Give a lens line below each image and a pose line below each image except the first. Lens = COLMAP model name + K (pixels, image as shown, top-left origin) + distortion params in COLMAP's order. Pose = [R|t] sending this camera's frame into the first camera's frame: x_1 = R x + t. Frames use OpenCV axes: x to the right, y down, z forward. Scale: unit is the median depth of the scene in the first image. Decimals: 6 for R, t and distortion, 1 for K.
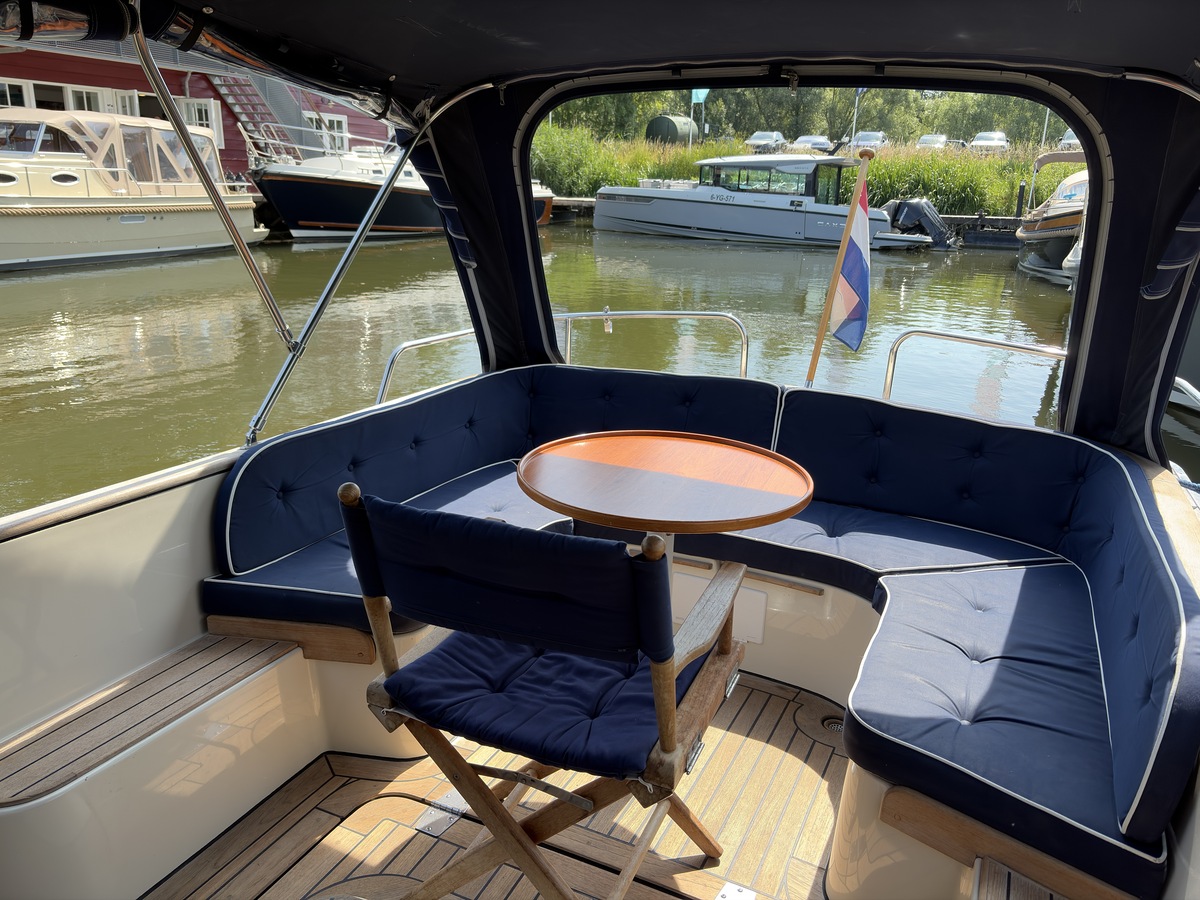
lens RADIAL K [[910.5, 0, 600.0], [0, 910.5, 450.0], [0, 0, 1]] dist [0.053840, -0.061151]
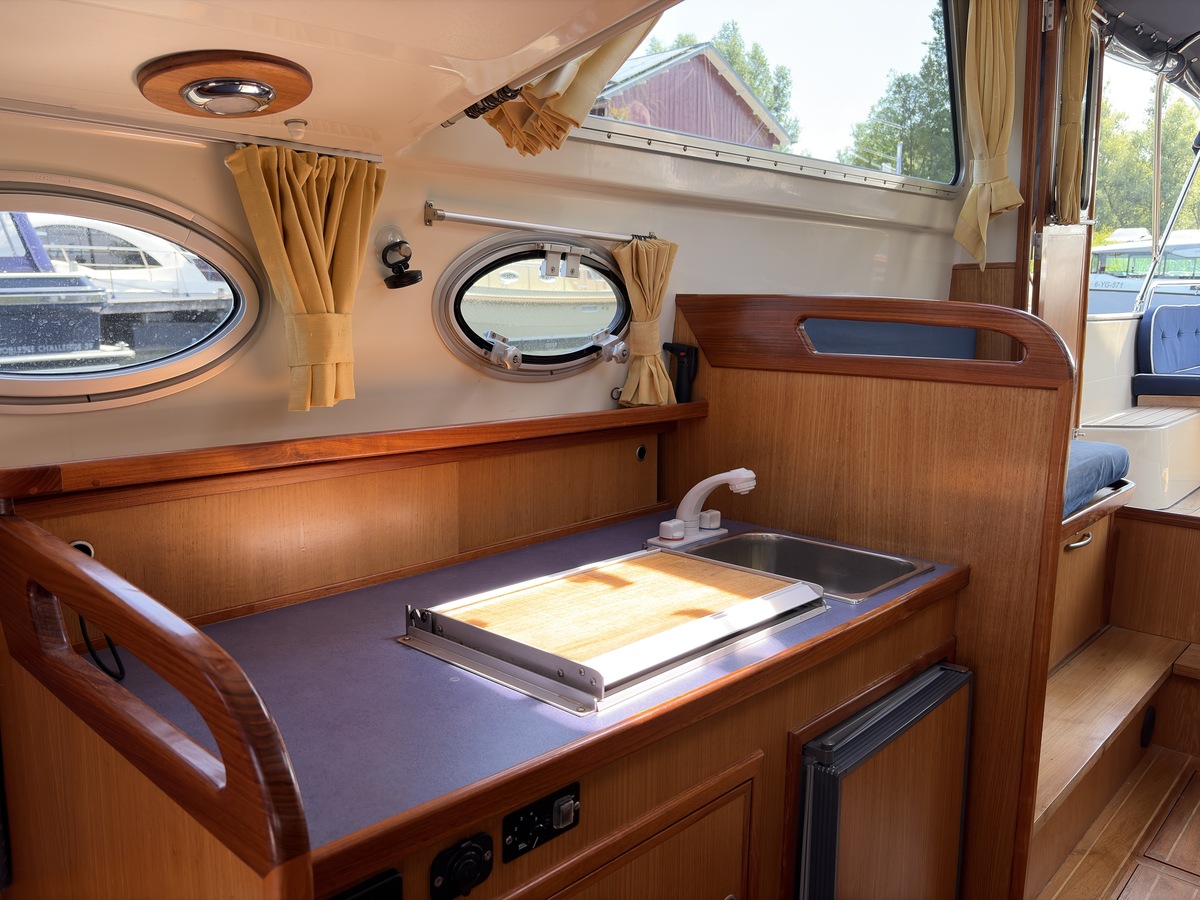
lens RADIAL K [[910.5, 0, 600.0], [0, 910.5, 450.0], [0, 0, 1]] dist [0.053840, -0.061151]
pose [[0.948098, 0.022912, -0.317151, -0.667412], [-0.061312, 0.991856, -0.111634, 0.429678], [0.312010, 0.125285, 0.941782, -0.755157]]
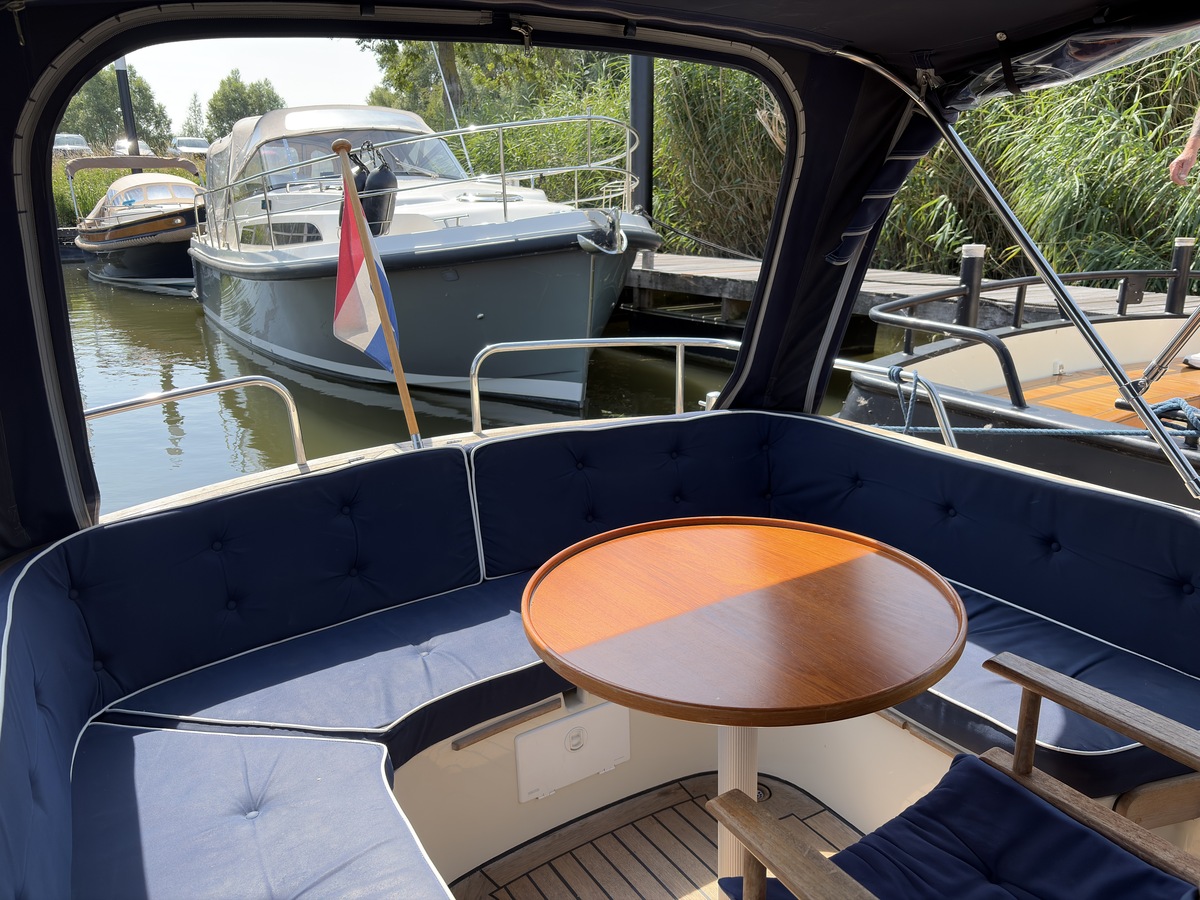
lens RADIAL K [[910.5, 0, 600.0], [0, 910.5, 450.0], [0, 0, 1]] dist [0.053840, -0.061151]
pose [[0.536680, -0.267768, 0.800172, -0.376981], [0.272560, 0.952488, 0.135931, -0.149804], [-0.798552, 0.145144, 0.584164, 0.500170]]
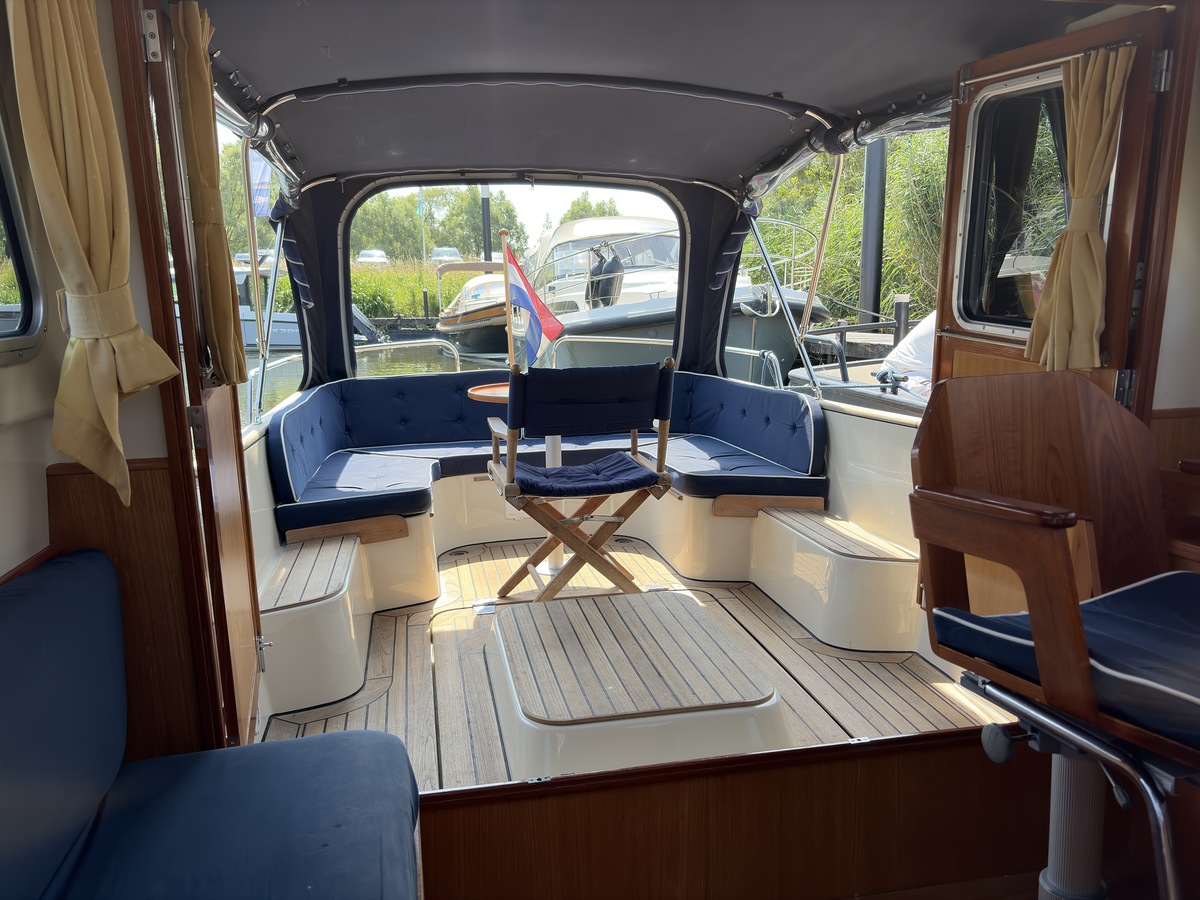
lens RADIAL K [[910.5, 0, 600.0], [0, 910.5, 450.0], [0, 0, 1]] dist [0.053840, -0.061151]
pose [[0.794955, -0.142041, 0.589806, -0.680917], [0.213869, 0.975404, -0.053354, 0.189822], [-0.567721, 0.168556, 0.805781, -0.344237]]
